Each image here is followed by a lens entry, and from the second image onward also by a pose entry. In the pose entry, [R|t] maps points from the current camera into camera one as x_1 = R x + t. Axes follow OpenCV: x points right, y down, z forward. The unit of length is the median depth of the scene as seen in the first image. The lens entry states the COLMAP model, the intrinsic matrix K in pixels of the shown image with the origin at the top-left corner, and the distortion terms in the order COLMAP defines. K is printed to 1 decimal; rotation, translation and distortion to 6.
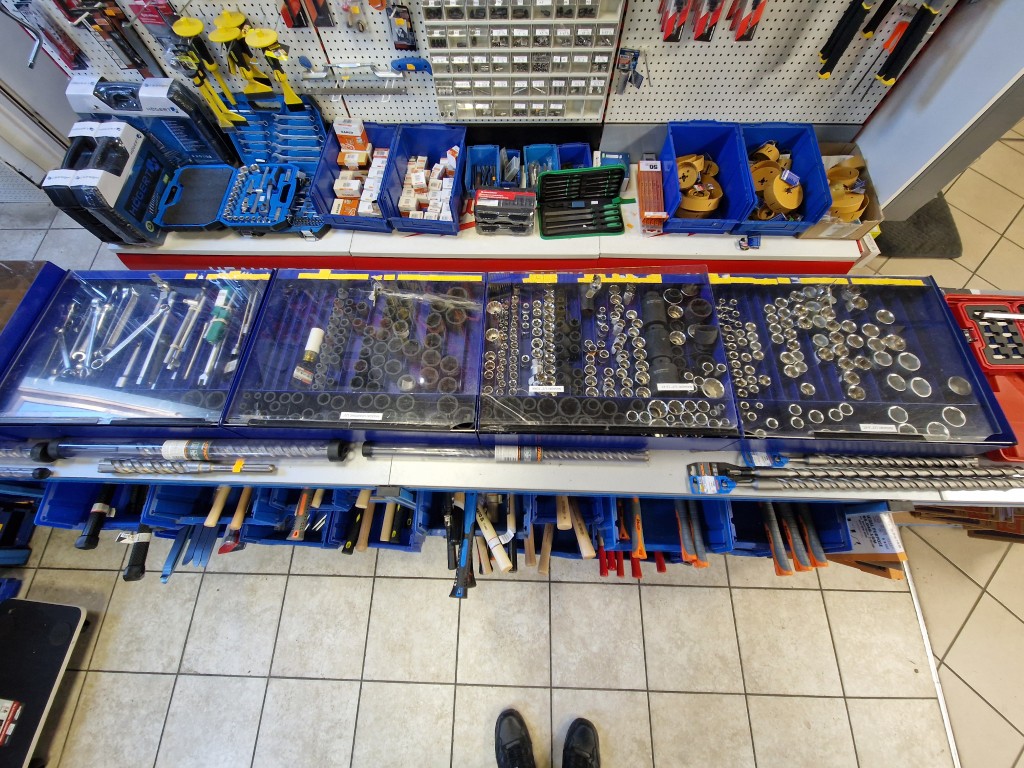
lens RADIAL K [[414.7, 0, 507.2], [0, 414.7, 385.1], [0, 0, 1]] dist [0.015069, -0.006928]
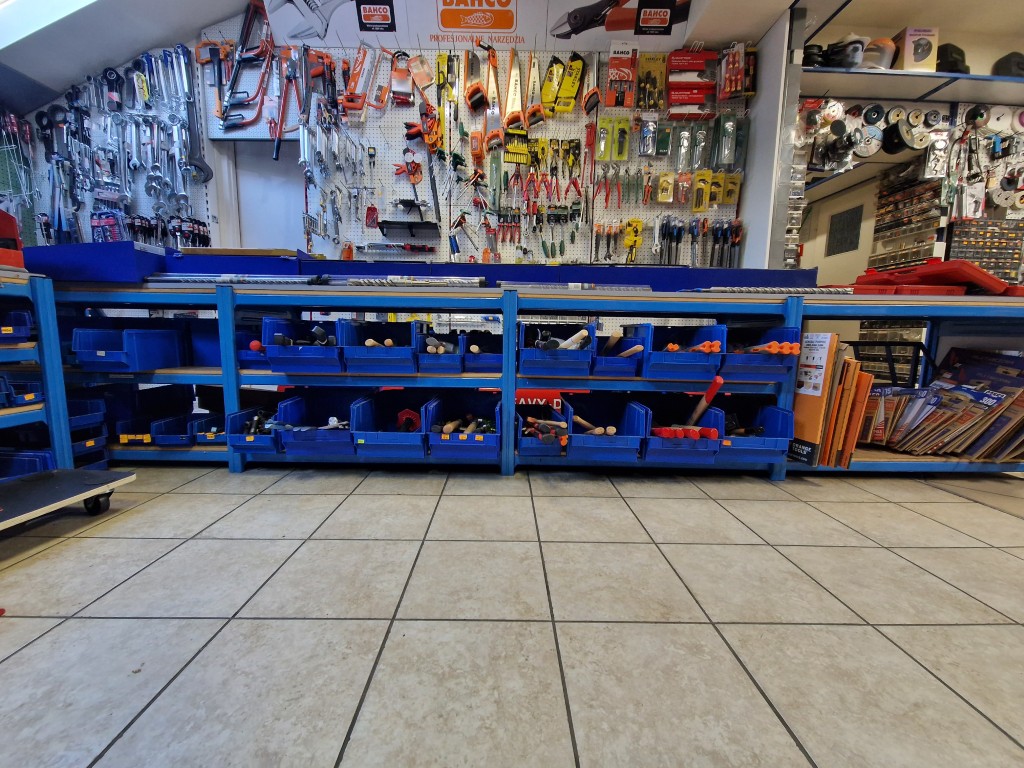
lens RADIAL K [[412.2, 0, 508.7], [0, 412.2, 385.3], [0, 0, 1]] dist [0.023697, -0.013810]
pose [[0.998668, 0.034332, 0.038506, -0.209101], [0.017558, 0.475643, -0.879463, 1.190282], [-0.048509, 0.878968, 0.474407, 0.318598]]
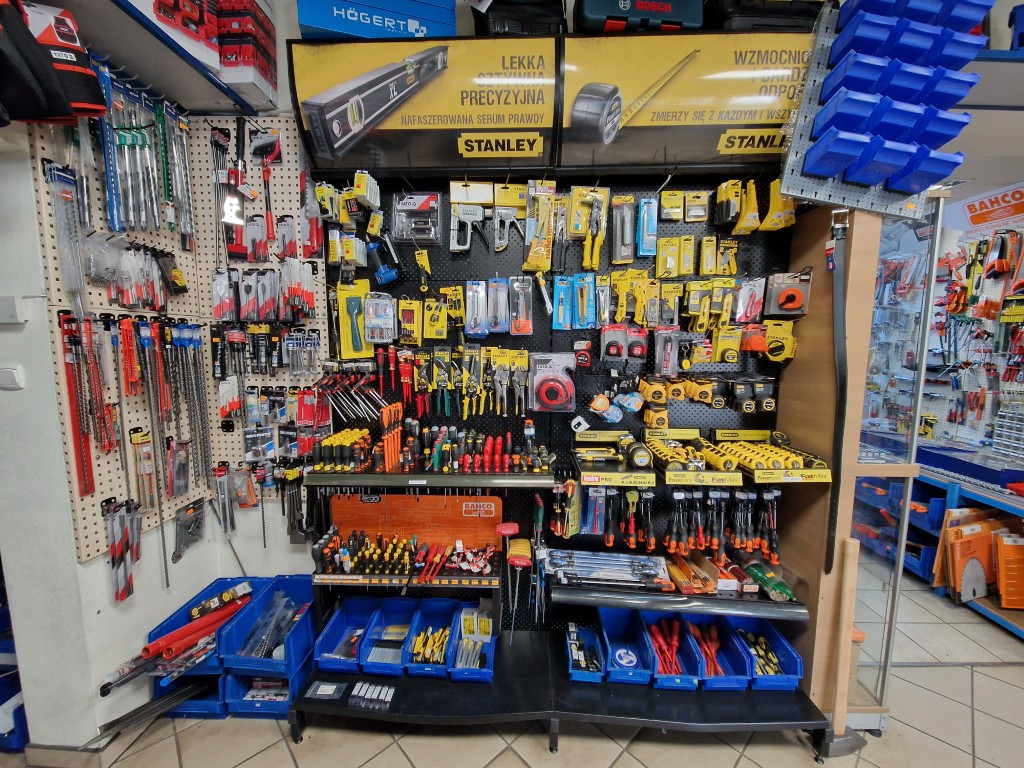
lens RADIAL K [[414.7, 0, 507.2], [0, 414.7, 385.1], [0, 0, 1]] dist [0.015069, -0.006928]
pose [[-0.013978, 0.127445, -0.991747, 2.203205], [-0.933895, 0.352730, 0.058490, 1.608756], [0.357273, 0.927006, 0.114090, -0.604113]]
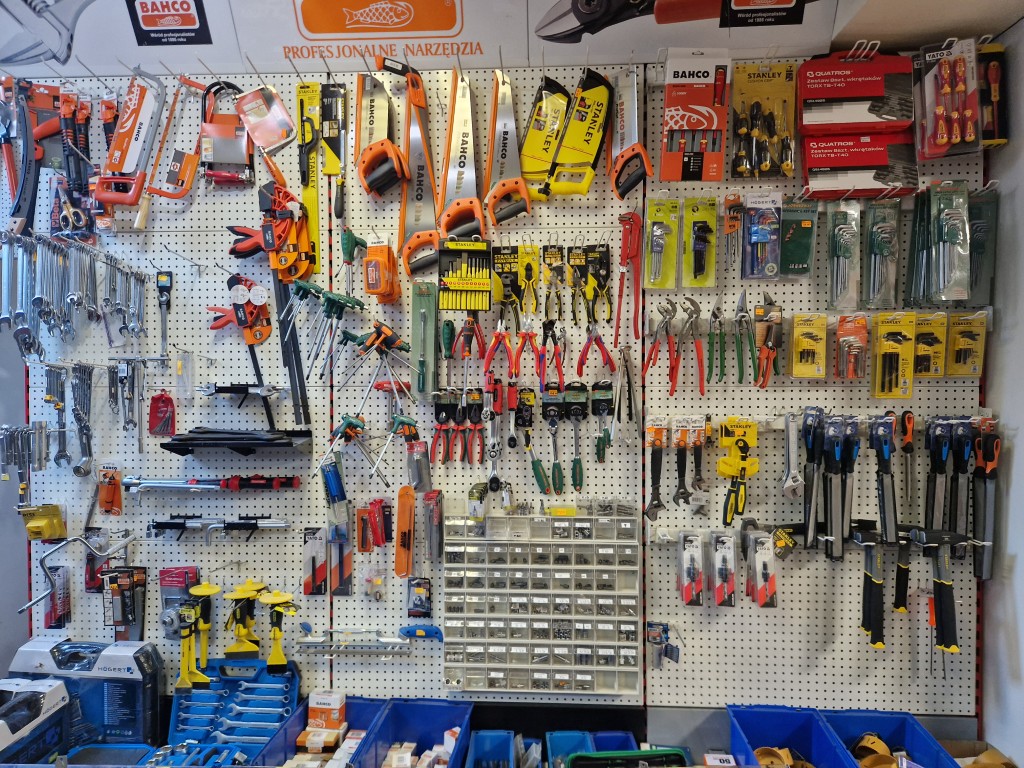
lens RADIAL K [[687.3, 0, 515.2], [0, 687.3, 386.2], [0, 0, 1]] dist [0.073798, -0.059519]
pose [[0.999630, 0.018933, -0.019528, -0.004359], [-0.025373, 0.390395, -0.920298, 0.416008], [-0.009801, 0.920453, 0.390731, -0.090040]]
